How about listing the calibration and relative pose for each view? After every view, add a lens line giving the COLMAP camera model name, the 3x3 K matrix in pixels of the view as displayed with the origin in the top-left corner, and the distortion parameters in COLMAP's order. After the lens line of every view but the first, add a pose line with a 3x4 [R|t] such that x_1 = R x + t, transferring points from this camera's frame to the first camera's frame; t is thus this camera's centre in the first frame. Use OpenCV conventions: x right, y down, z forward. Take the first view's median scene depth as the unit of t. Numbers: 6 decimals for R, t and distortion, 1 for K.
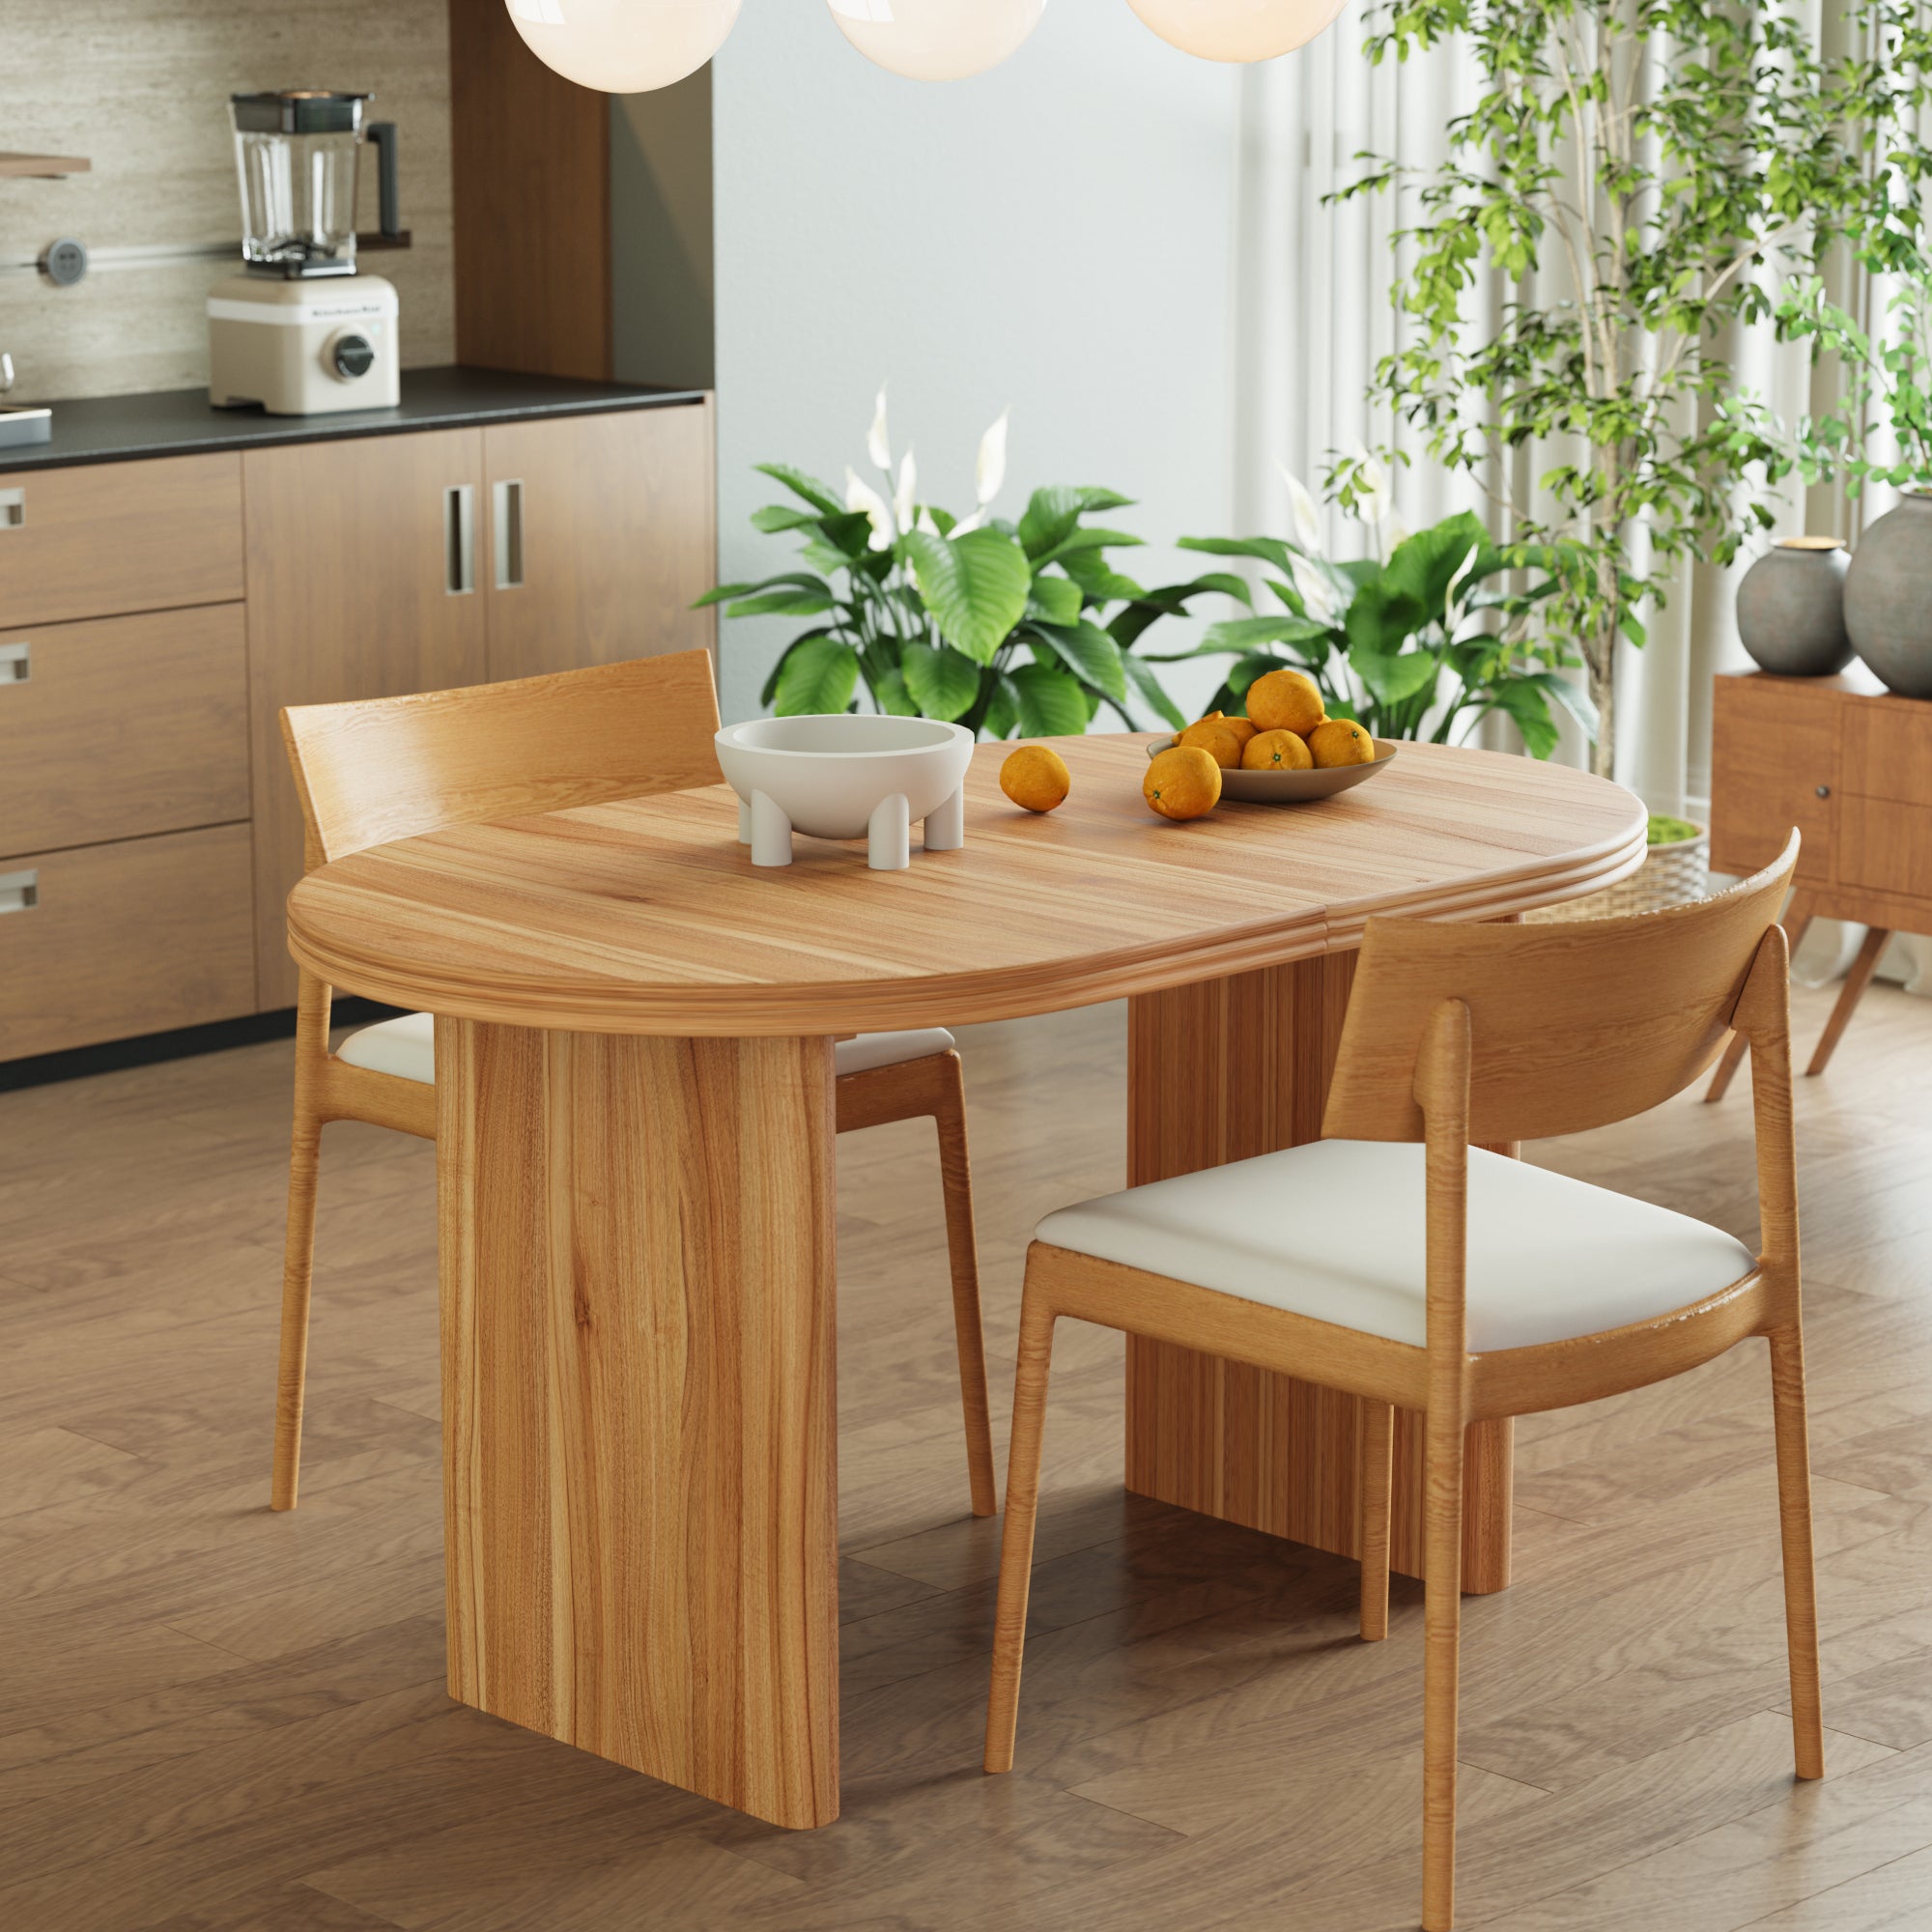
lens RADIAL K [[5243.1, 0, 971.3], [0, 5243.1, 1023.2], [0, 0, 1]] dist [0.000259, -0.009186]
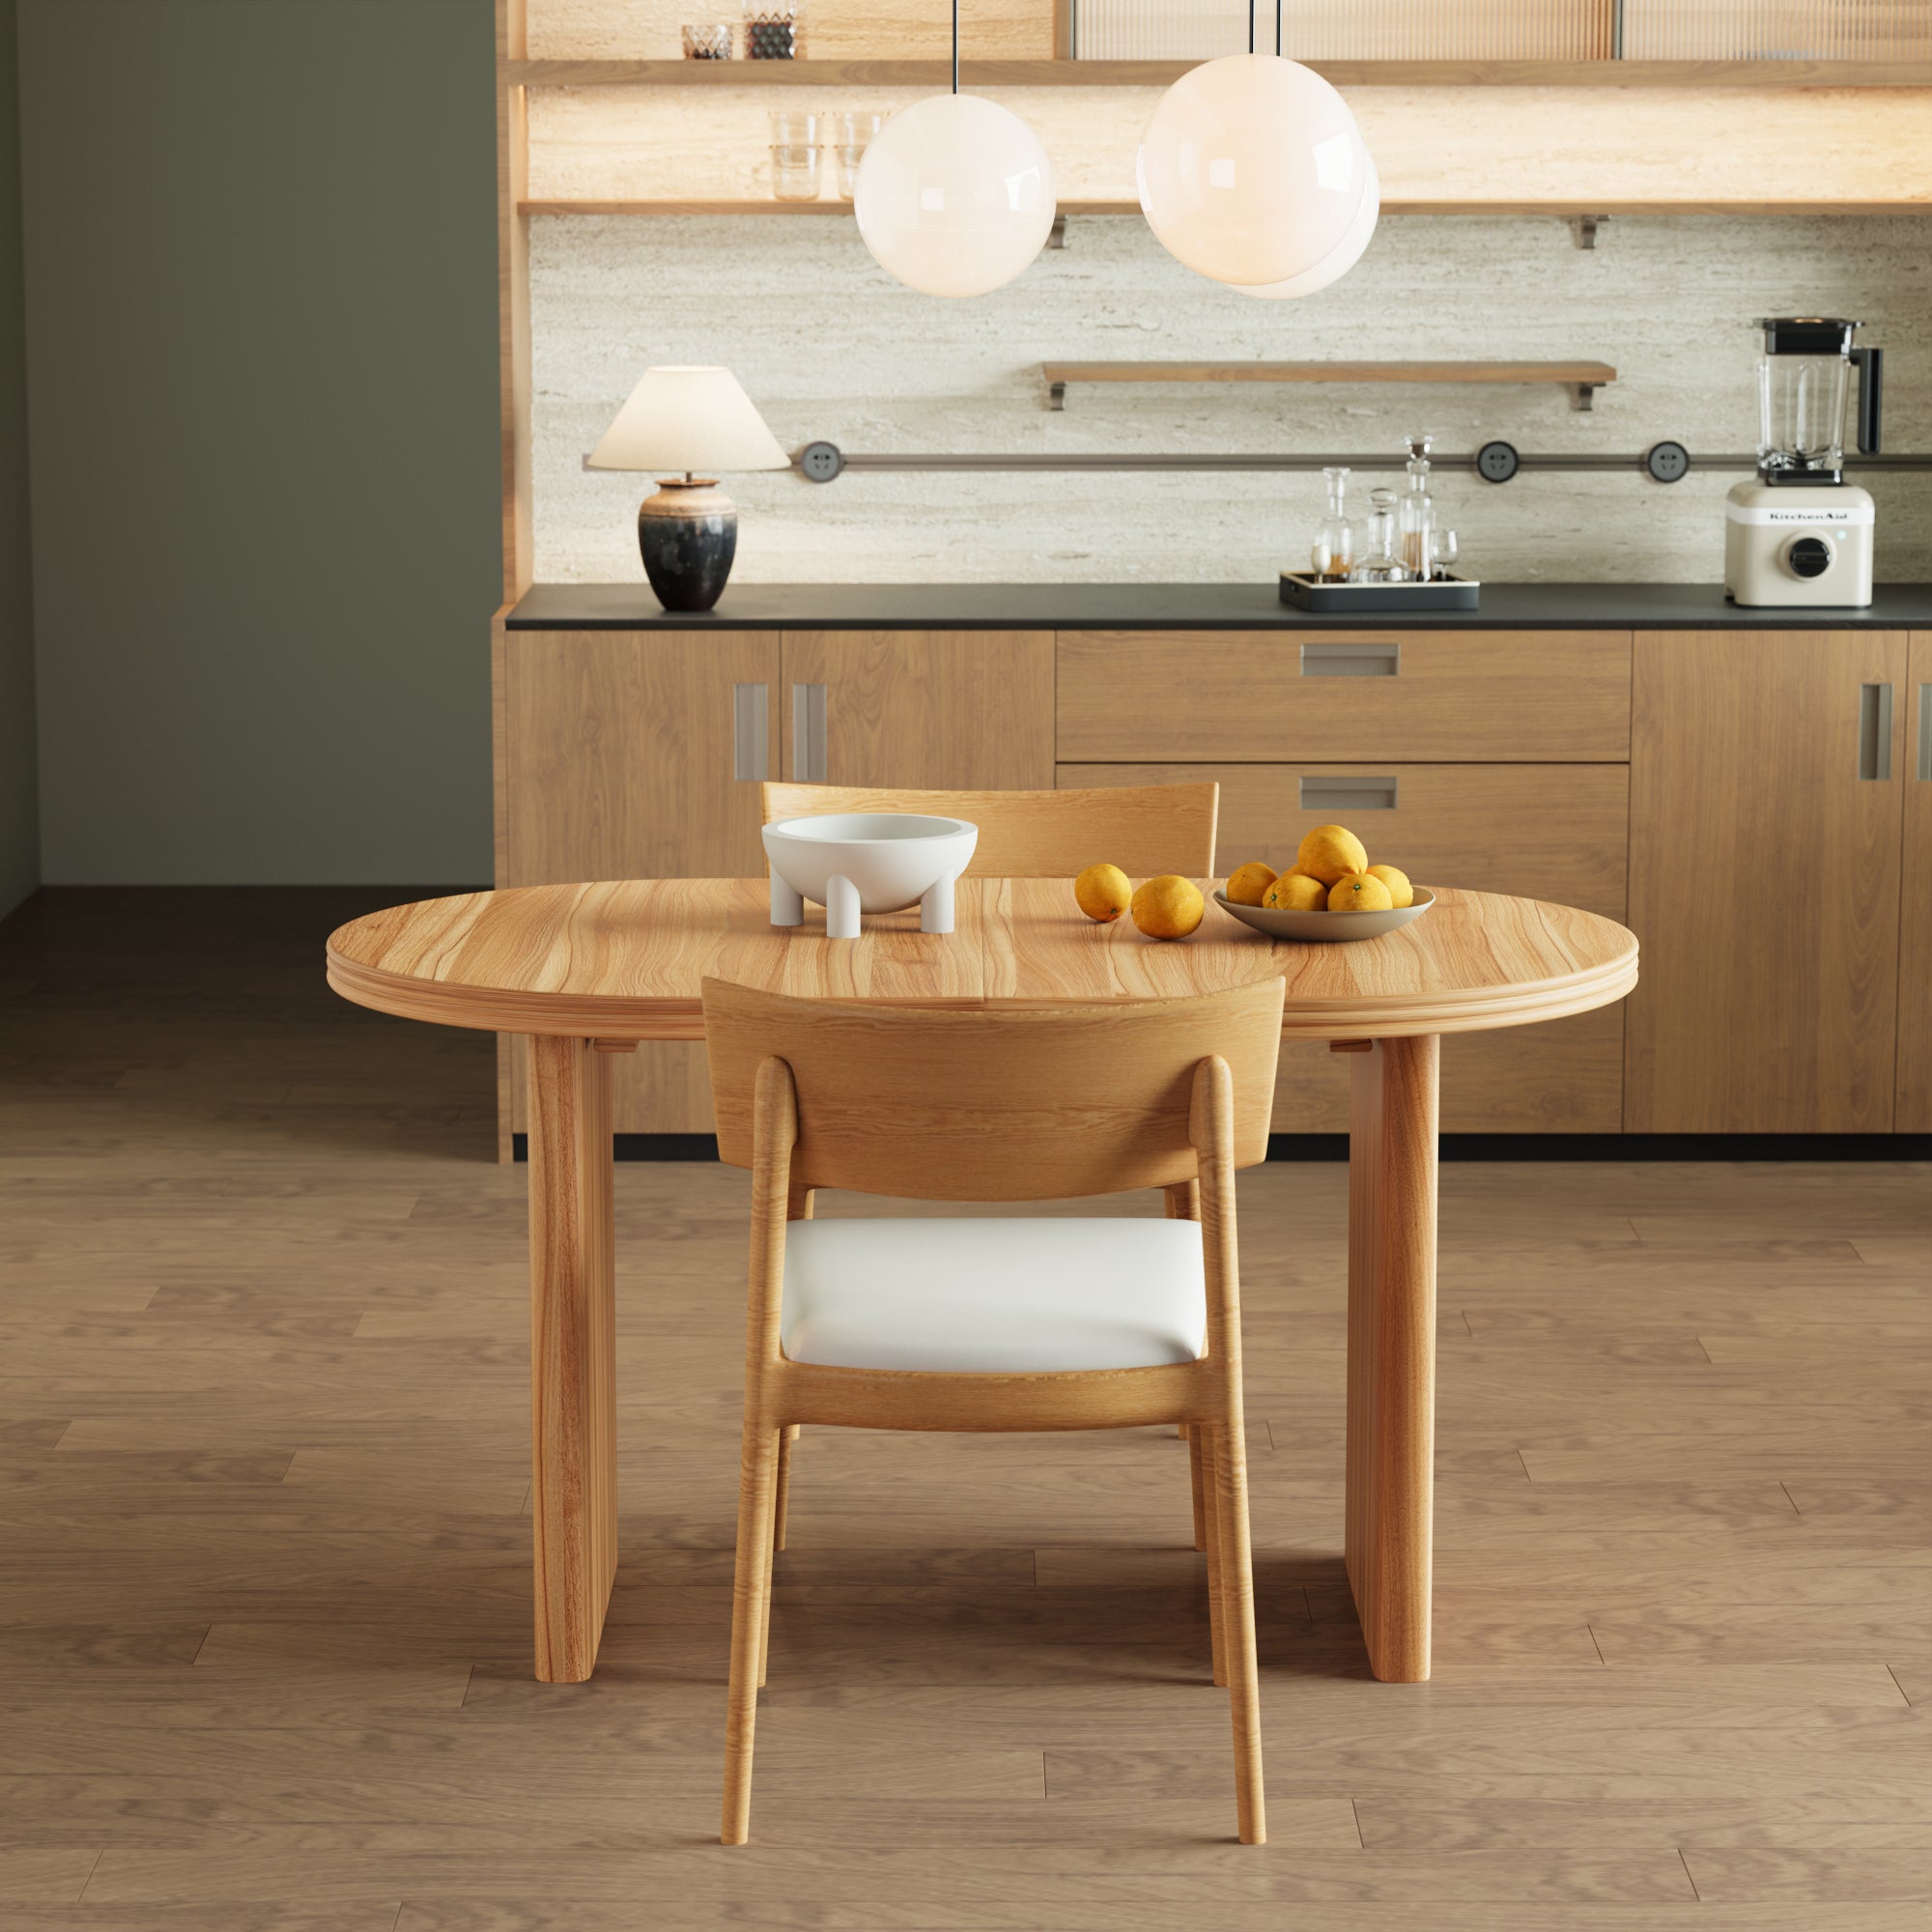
lens RADIAL K [[5243.1, 0, 971.3], [0, 5243.1, 1023.2], [0, 0, 1]] dist [0.000259, -0.009186]
pose [[0.716646, 0.121720, -0.686734, 0.832666], [-0.153209, 0.988076, 0.015249, -0.032870], [0.680401, 0.094286, 0.726749, 0.146002]]
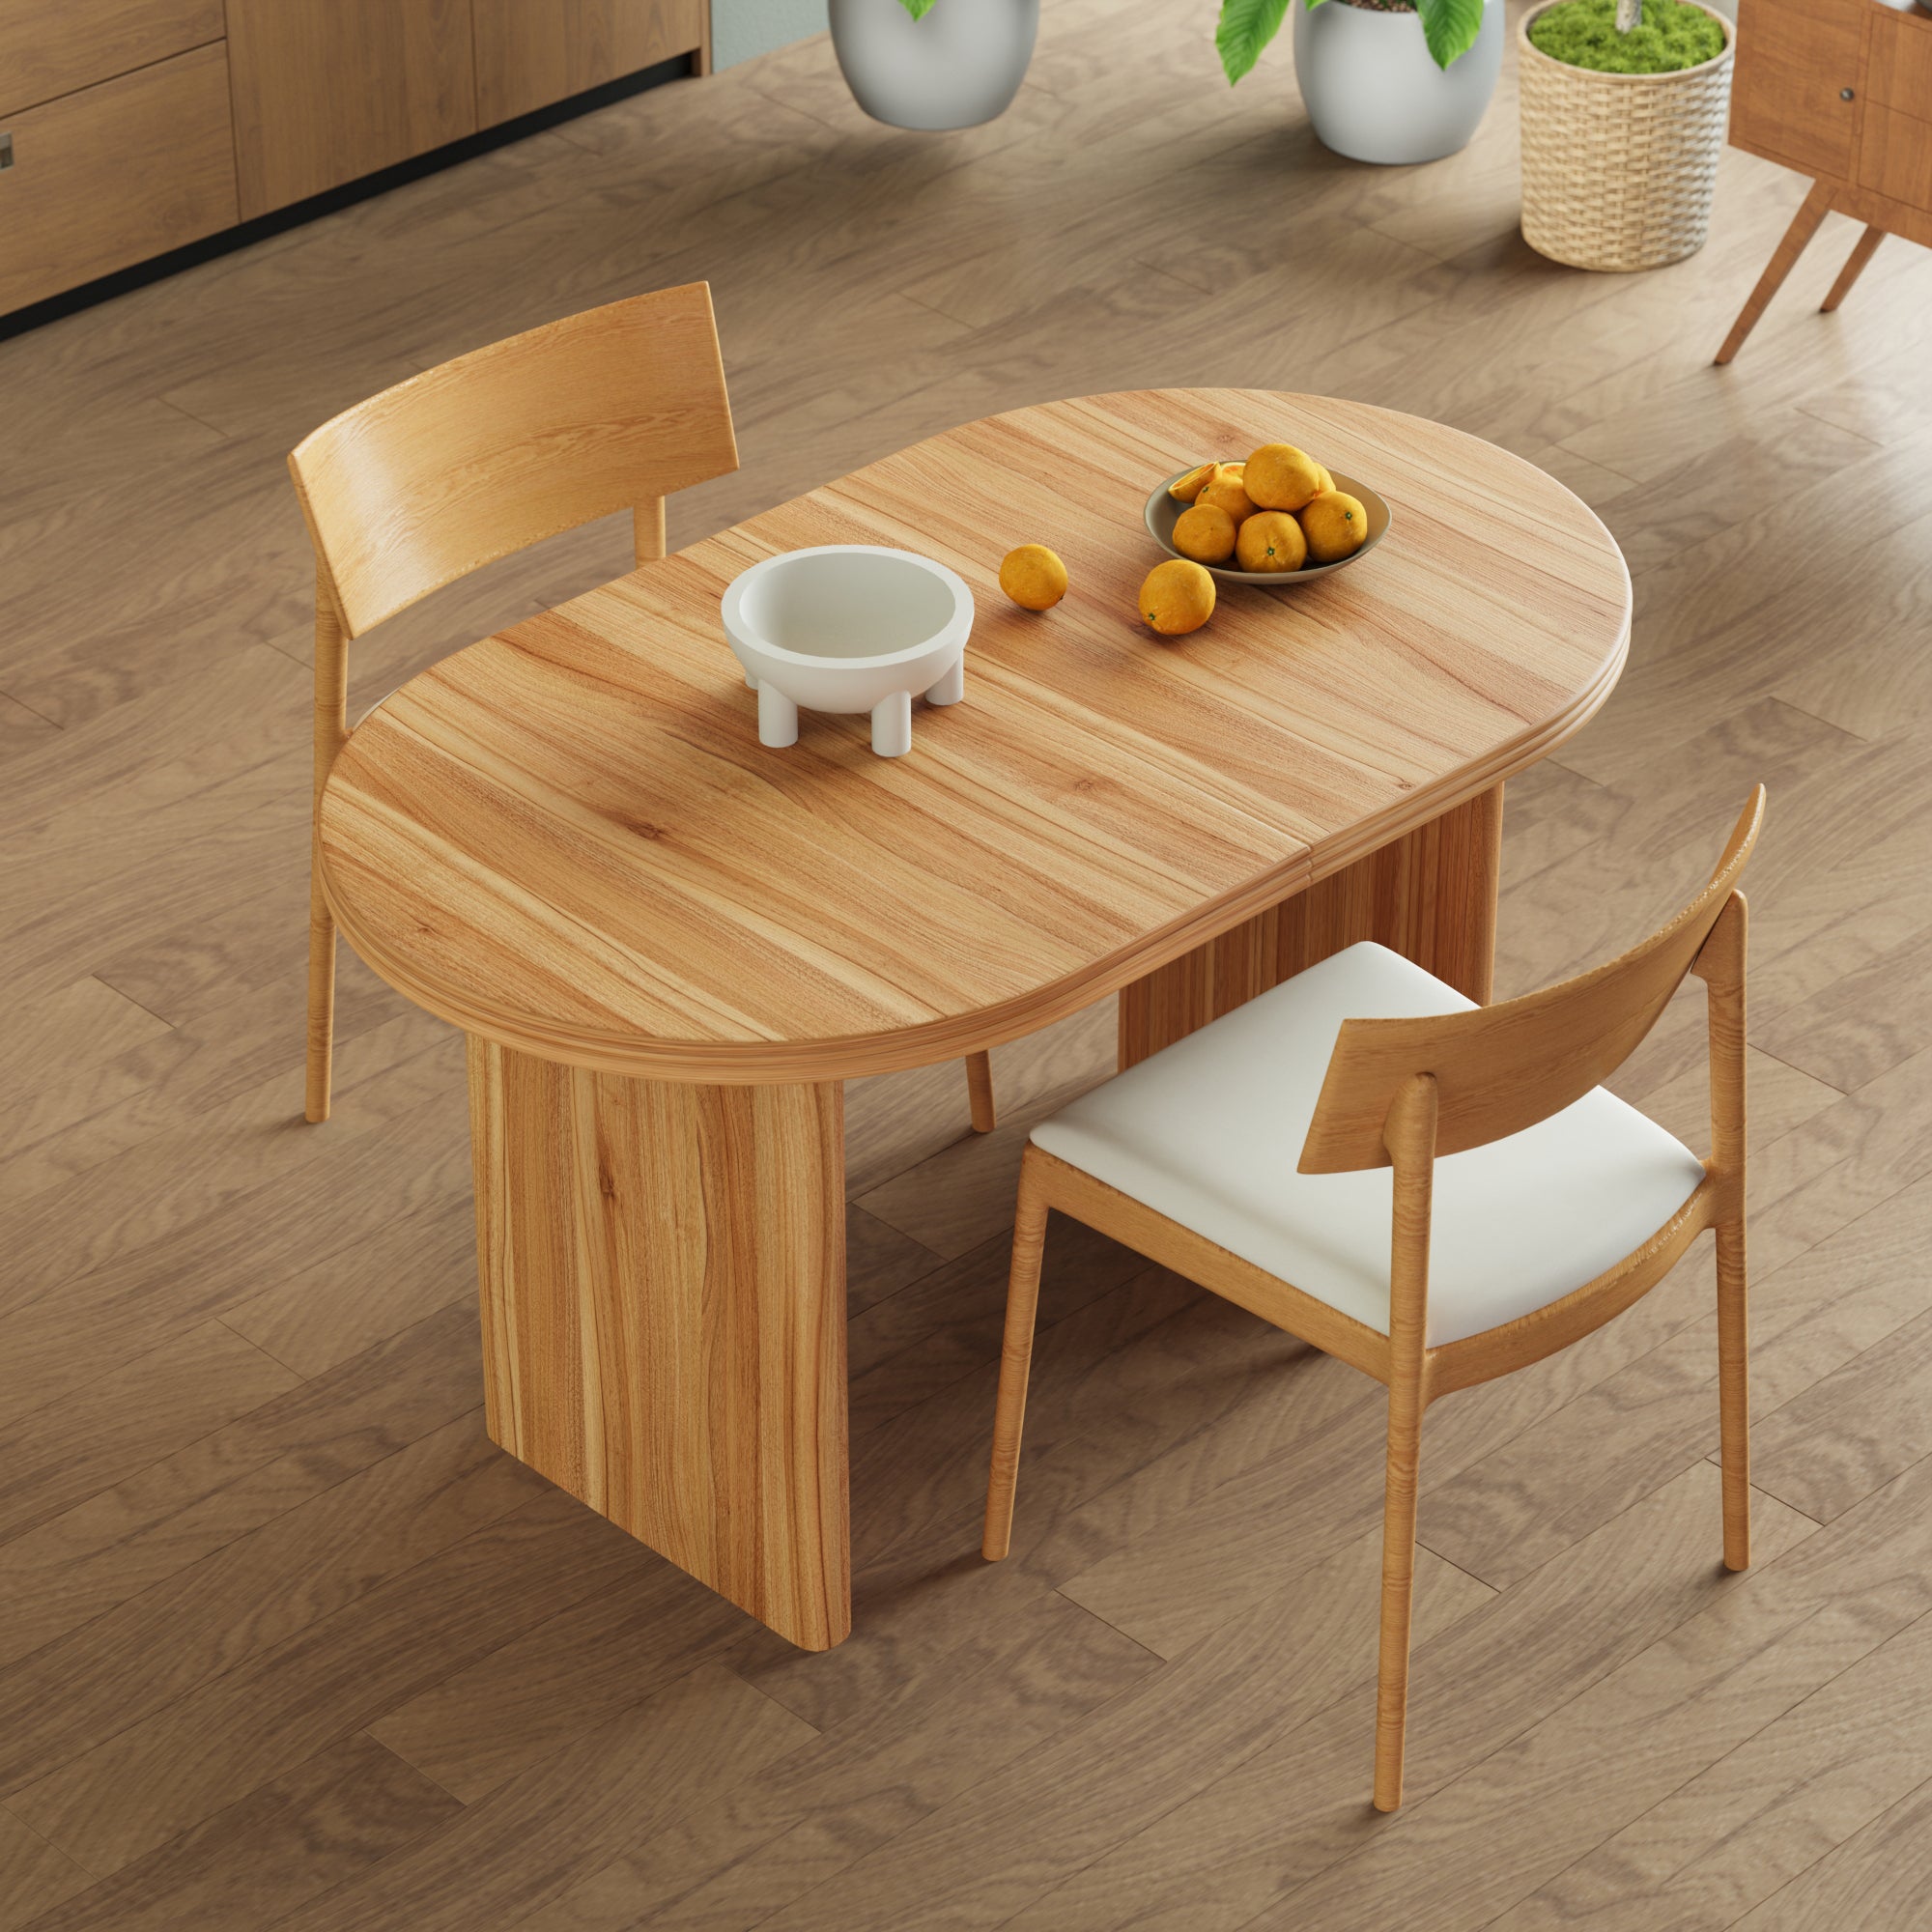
lens RADIAL K [[5739.8, 0, 966.0], [0, 5739.8, 966.0], [0, 0, 1]] dist [-0.002185, -0.062631]
pose [[1.000000, 0.000331, -0.000929, 0.000065], [0.000010, 0.938634, 0.344915, -0.379801], [0.000986, -0.344914, 0.938634, -0.080299]]
